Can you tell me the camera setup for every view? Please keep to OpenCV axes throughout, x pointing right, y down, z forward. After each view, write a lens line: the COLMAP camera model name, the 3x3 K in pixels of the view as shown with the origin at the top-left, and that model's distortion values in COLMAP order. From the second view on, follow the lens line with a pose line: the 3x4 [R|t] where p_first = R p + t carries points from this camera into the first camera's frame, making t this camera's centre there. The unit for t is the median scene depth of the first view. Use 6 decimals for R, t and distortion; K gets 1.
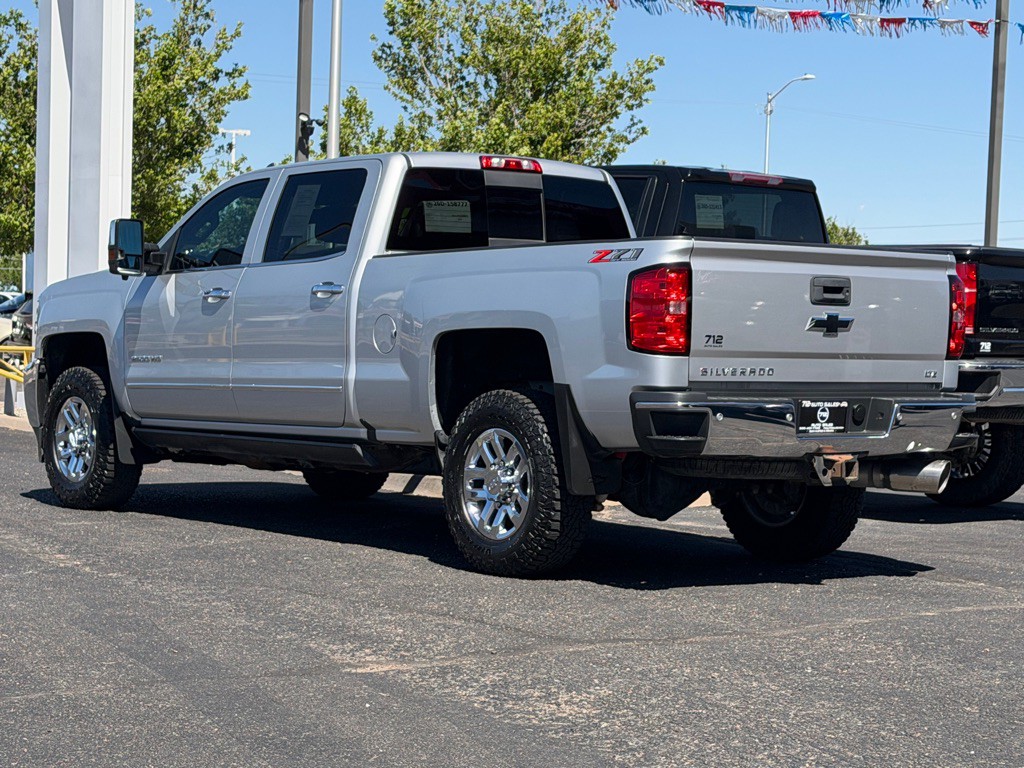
lens RADIAL K [[2275.1, 0, 541.8], [0, 2275.1, 381.9], [0, 0, 1]] dist [0.126290, 0.203826]
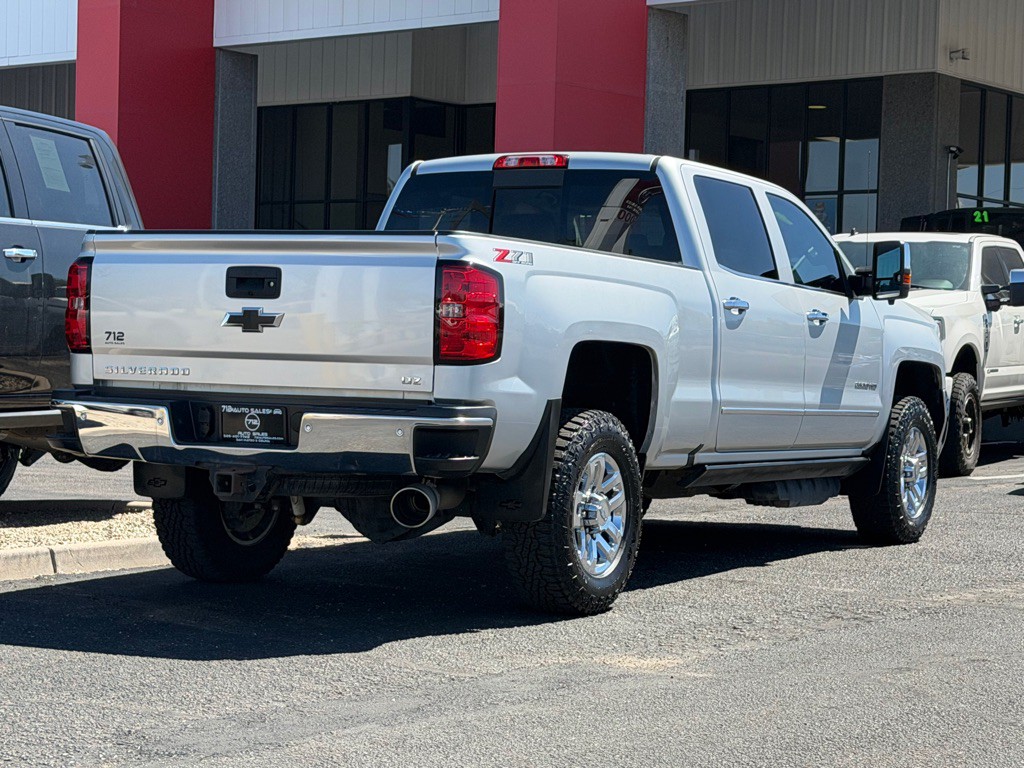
lens RADIAL K [[2275.1, 0, 541.8], [0, 2275.1, 381.9], [0, 0, 1]] dist [0.126290, 0.203826]
pose [[0.395189, 0.006206, -0.918579, 0.883225], [-0.033981, 0.999392, -0.007868, 0.001693], [0.917971, 0.034324, 0.395159, 0.677672]]
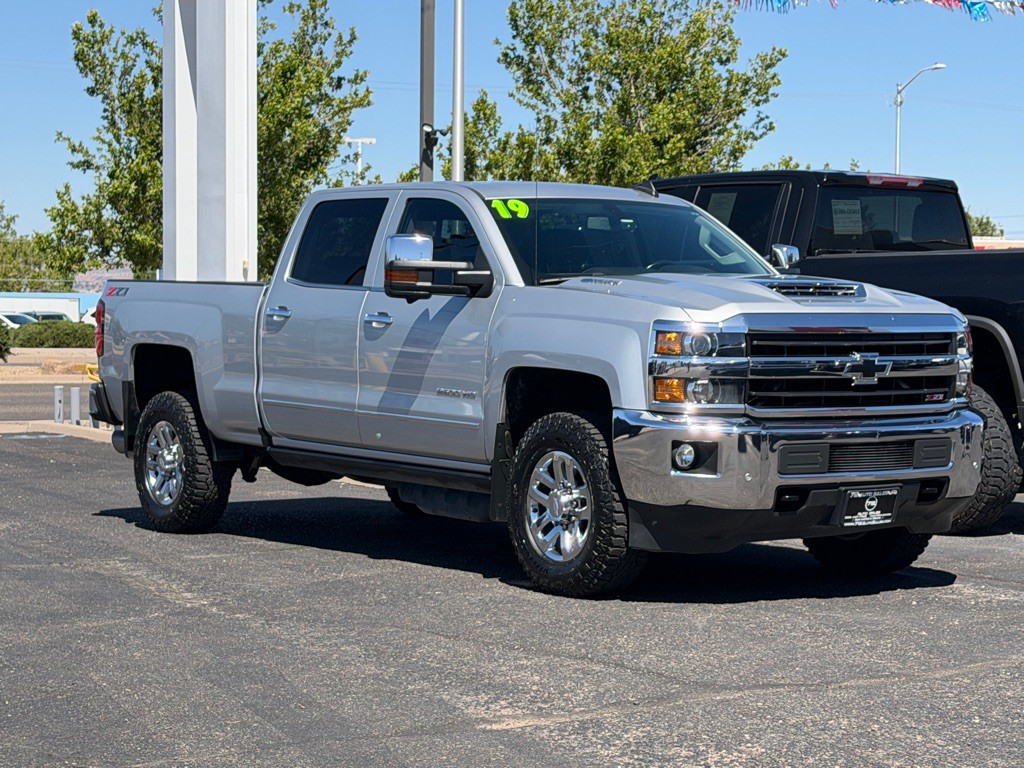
lens RADIAL K [[2277.8, 0, 529.0], [0, 2277.8, 382.4], [0, 0, 1]] dist [0.115489, 0.333860]
pose [[0.997767, -0.022759, -0.062793, -0.002085], [0.022797, 0.999740, -0.000110, -0.010393], [0.062779, -0.001322, 0.998027, 0.037291]]
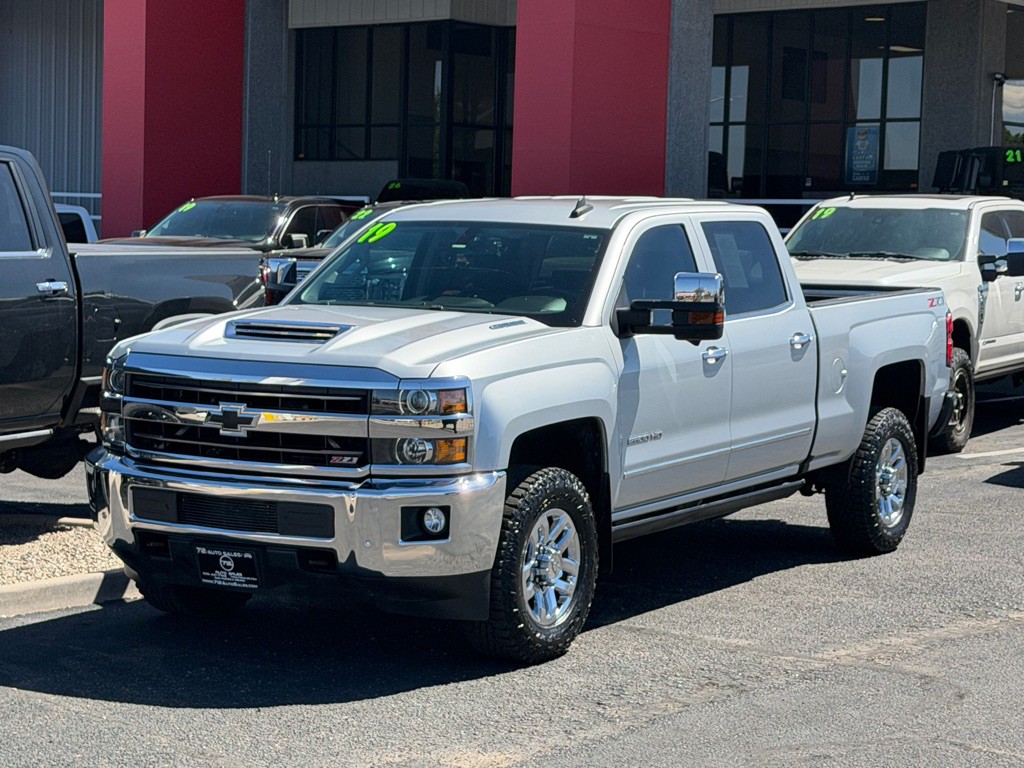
lens RADIAL K [[2295.3, 0, 537.8], [0, 2295.3, 382.2], [0, 0, 1]] dist [0.140596, 0.023116]
pose [[0.355631, 0.053558, -0.933091, 0.911732], [-0.034449, 0.998430, 0.044179, -0.068456], [0.933991, 0.016433, 0.356917, 0.751914]]
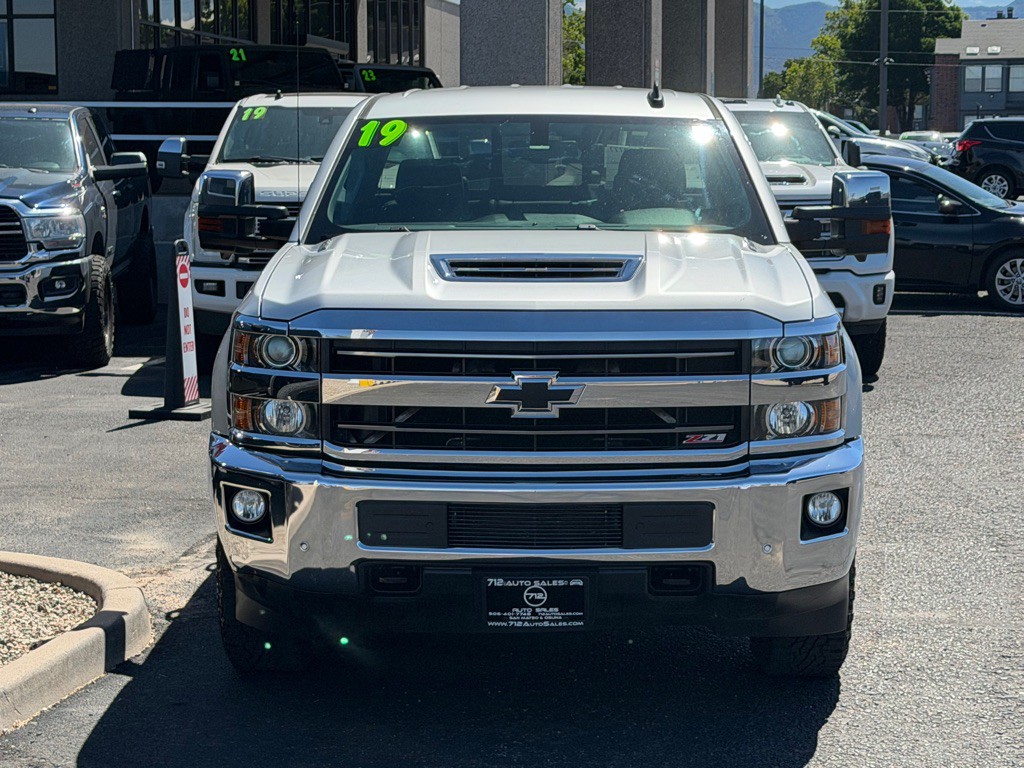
lens RADIAL K [[2260.1, 0, 512.0], [0, 2260.1, 384.0], [0, 0, 1]] dist [0.128305, 0.149286]
pose [[0.768013, 0.047422, -0.638676, 0.450821], [0.002330, 0.997041, 0.076833, -0.061609], [0.640430, -0.060496, 0.765630, 0.490982]]
